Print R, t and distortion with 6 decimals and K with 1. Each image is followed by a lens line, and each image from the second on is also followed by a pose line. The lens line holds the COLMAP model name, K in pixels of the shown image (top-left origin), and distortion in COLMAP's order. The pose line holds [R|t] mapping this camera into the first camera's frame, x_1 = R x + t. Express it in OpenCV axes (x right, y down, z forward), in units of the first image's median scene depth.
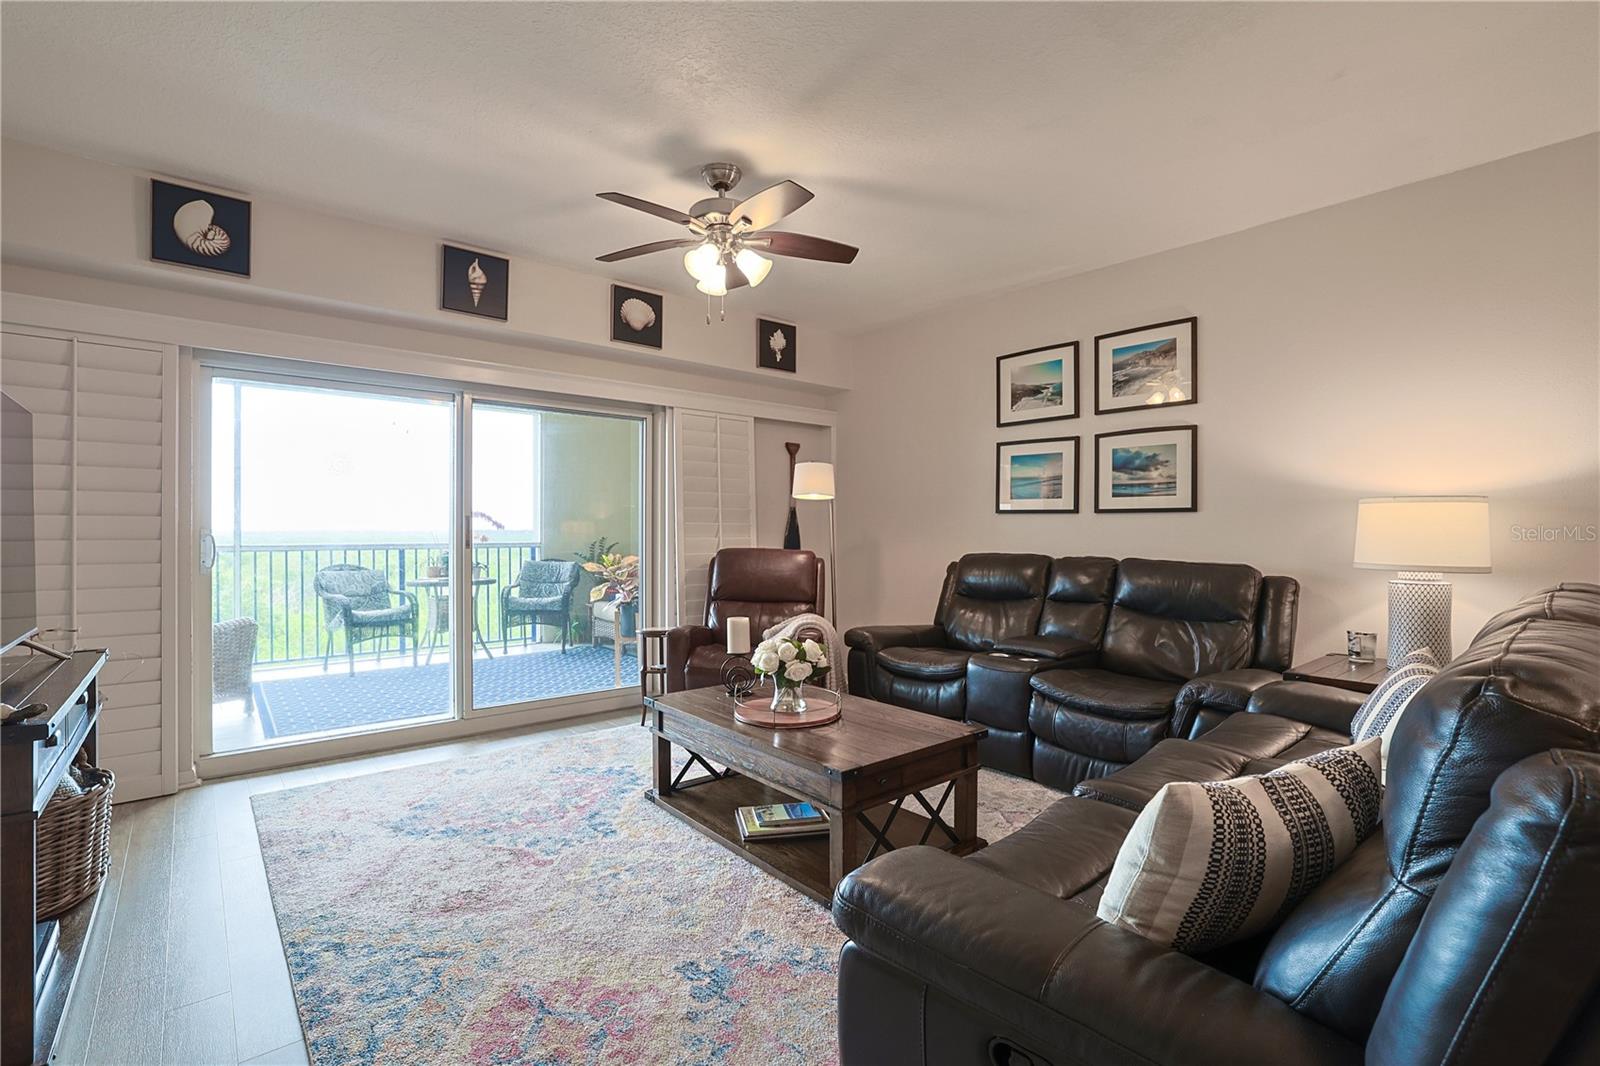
lens RADIAL K [[725.4, 0, 806.1], [0, 725.4, 524.6], [0, 0, 1]] dist [-0.045445, 0.010553]
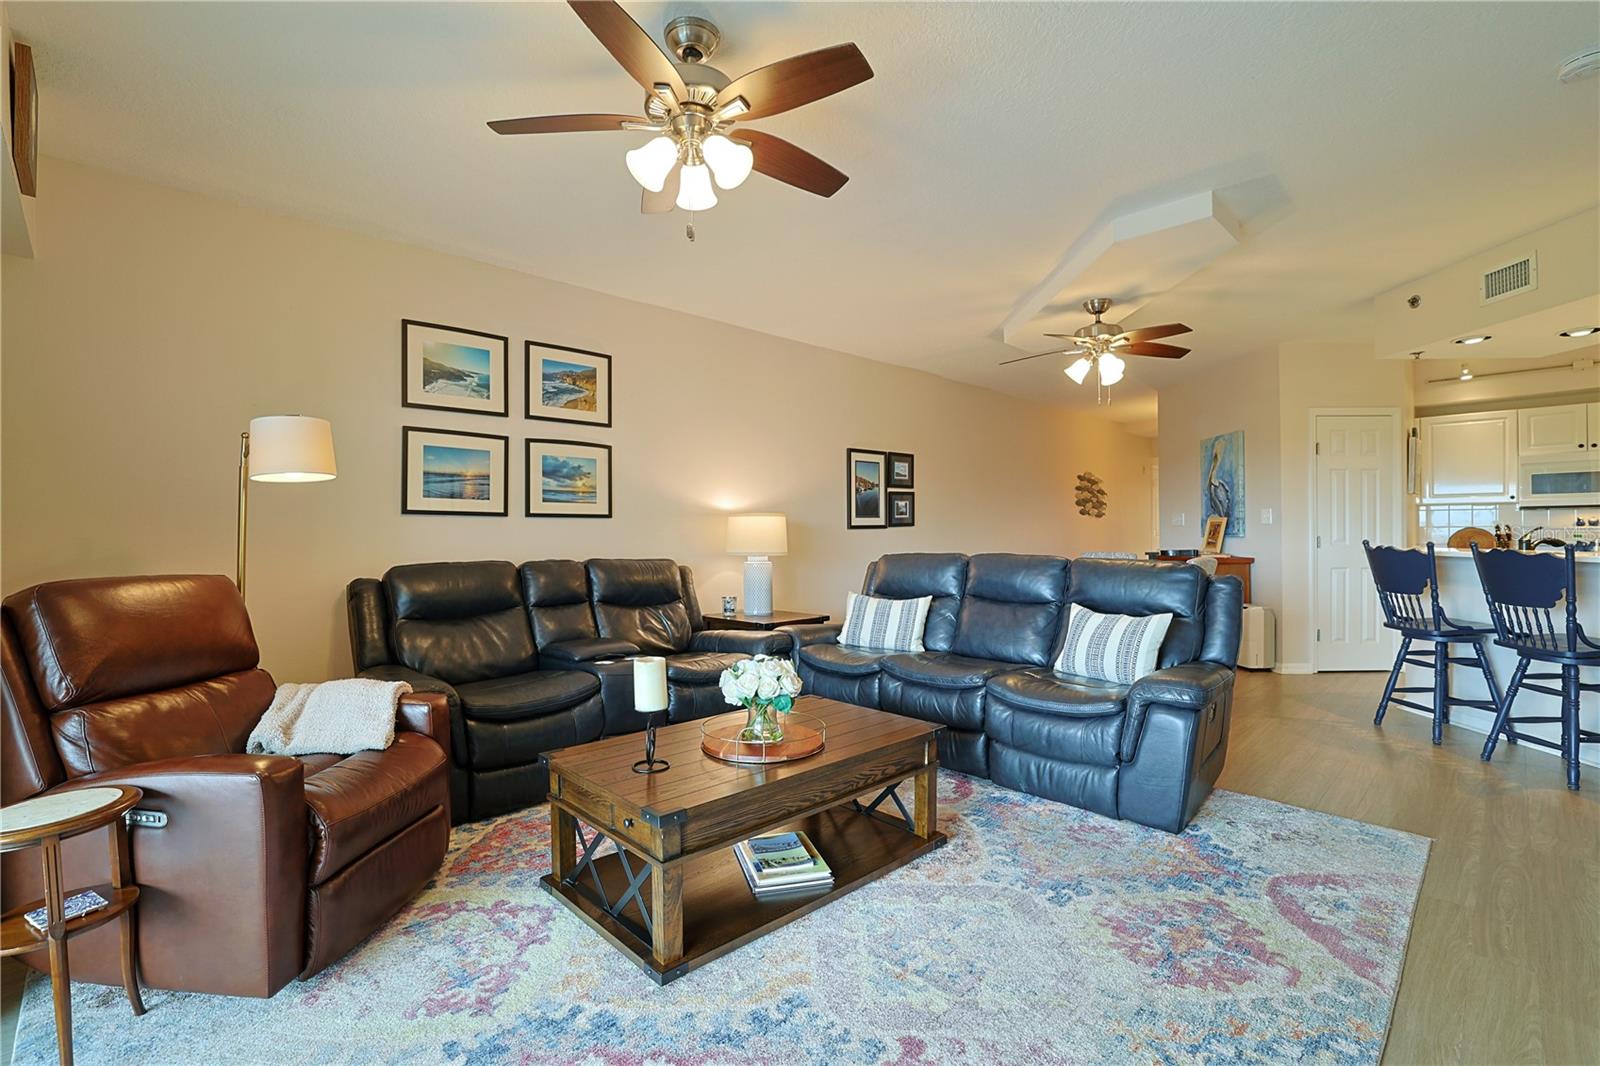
lens RADIAL K [[725.4, 0, 771.4], [0, 725.4, 528.1], [0, 0, 1]] dist [-0.045445, 0.010553]
pose [[-0.039648, 0.002713, 0.999210, -0.612306], [-0.000374, 0.999996, -0.002730, 0.002380], [-0.999214, -0.000482, -0.039647, 0.699559]]
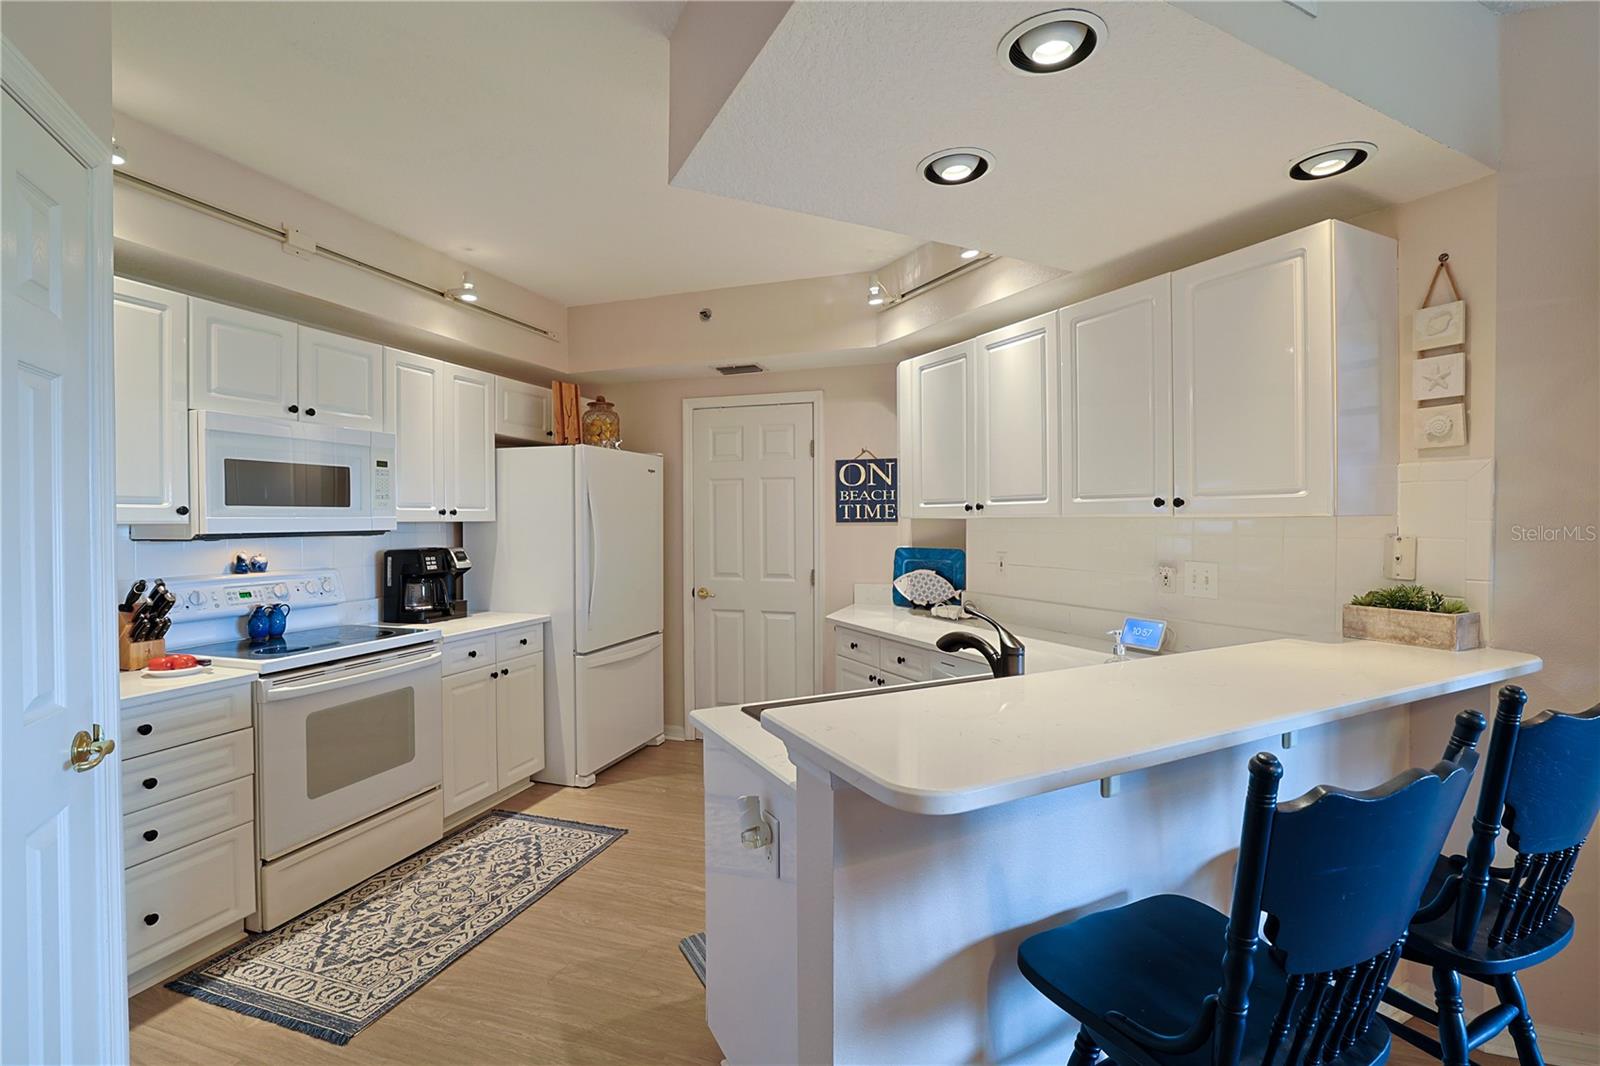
lens RADIAL K [[725.4, 0, 799.7], [0, 725.4, 527.0], [0, 0, 1]] dist [-0.045445, 0.010553]
pose [[-0.863340, 0.006426, -0.504581, 0.598077], [0.006332, 0.999978, 0.001900, -0.048854], [0.504582, -0.001555, -0.863362, -0.107835]]
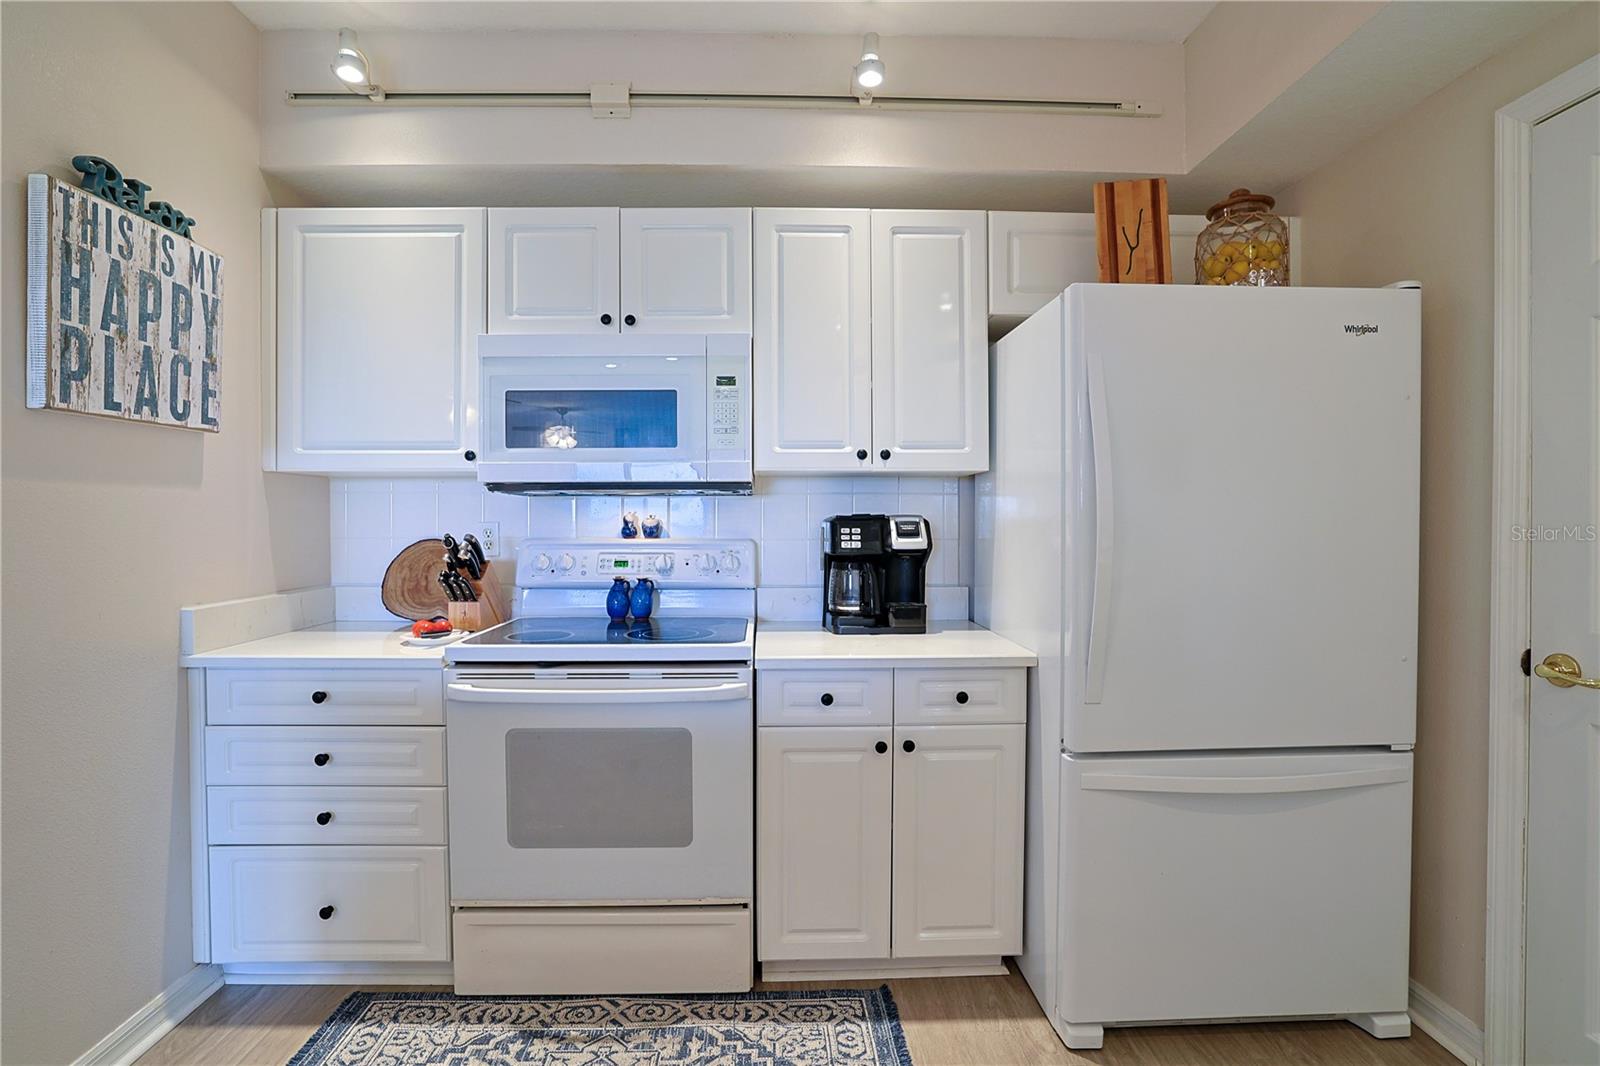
lens RADIAL K [[725.4, 0, 779.7], [0, 725.4, 528.4], [0, 0, 1]] dist [-0.045445, 0.010553]
pose [[-0.767464, -0.008097, 0.641041, 0.249654], [-0.006995, 0.999966, 0.004256, -0.016664], [-0.641054, -0.001218, -0.767495, -0.608460]]
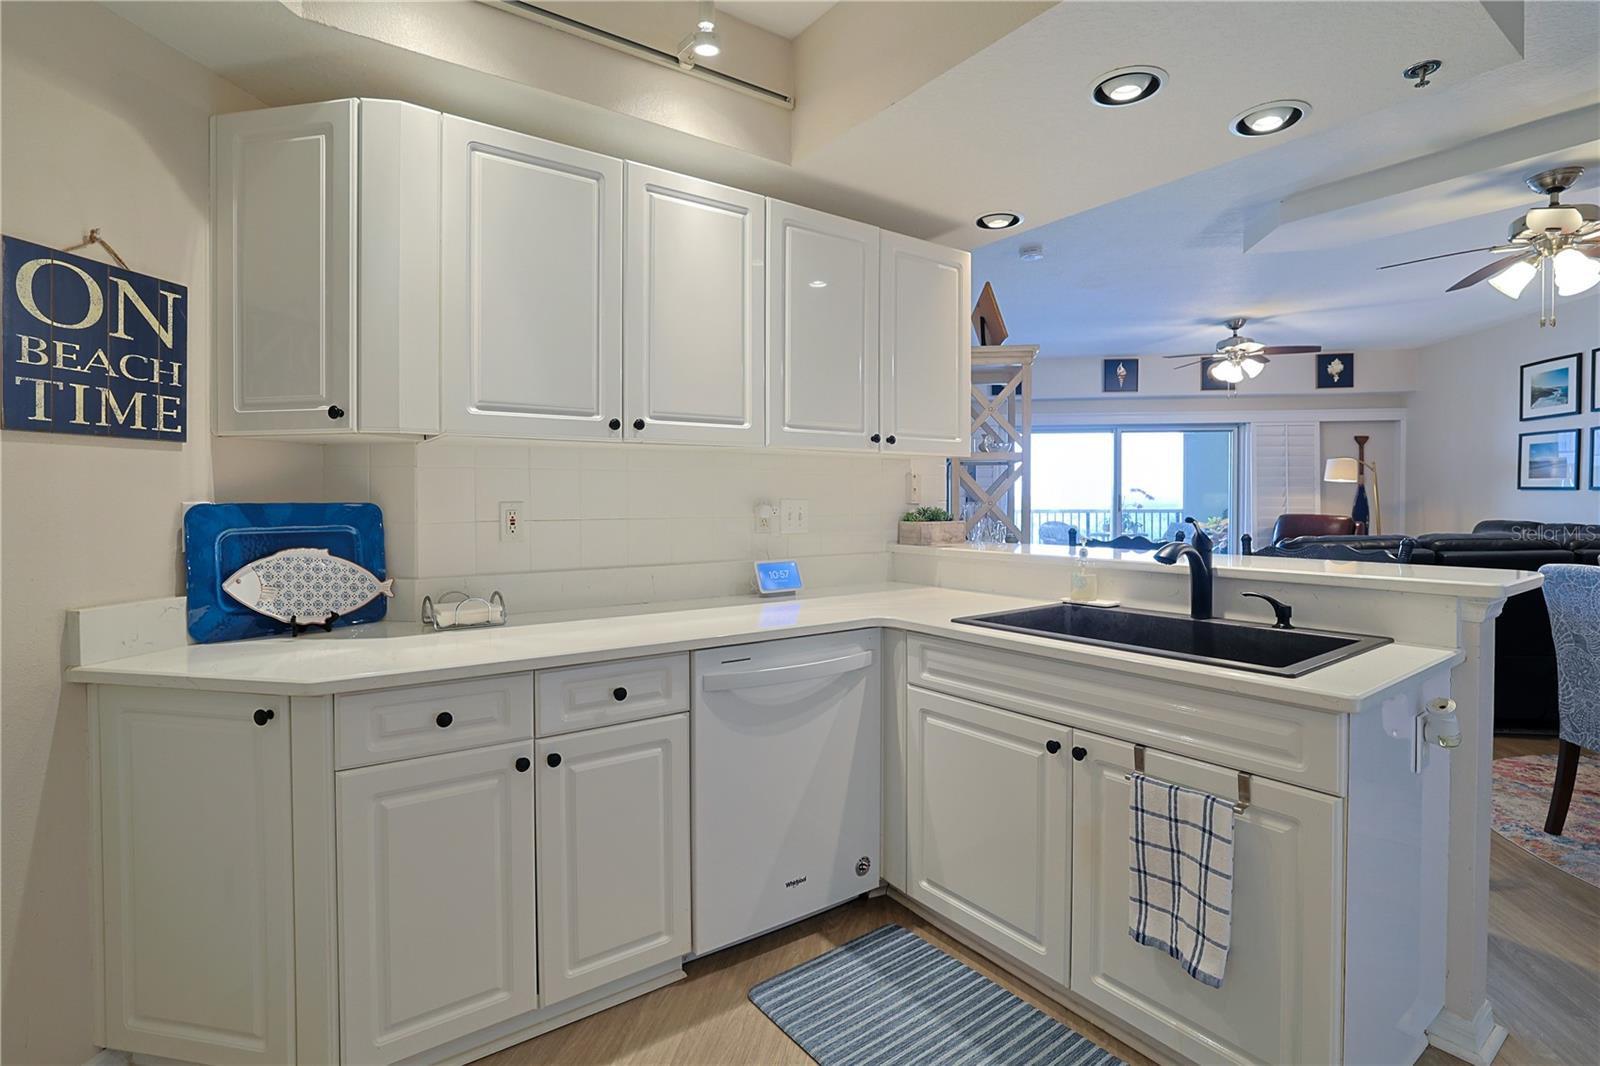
lens RADIAL K [[725.4, 0, 787.5], [0, 725.4, 507.5], [0, 0, 1]] dist [-0.045445, 0.010553]
pose [[0.611996, 0.007390, -0.790826, 0.503811], [0.010120, 0.999801, 0.017174, -0.019432], [0.790796, -0.018514, 0.611800, -0.873433]]
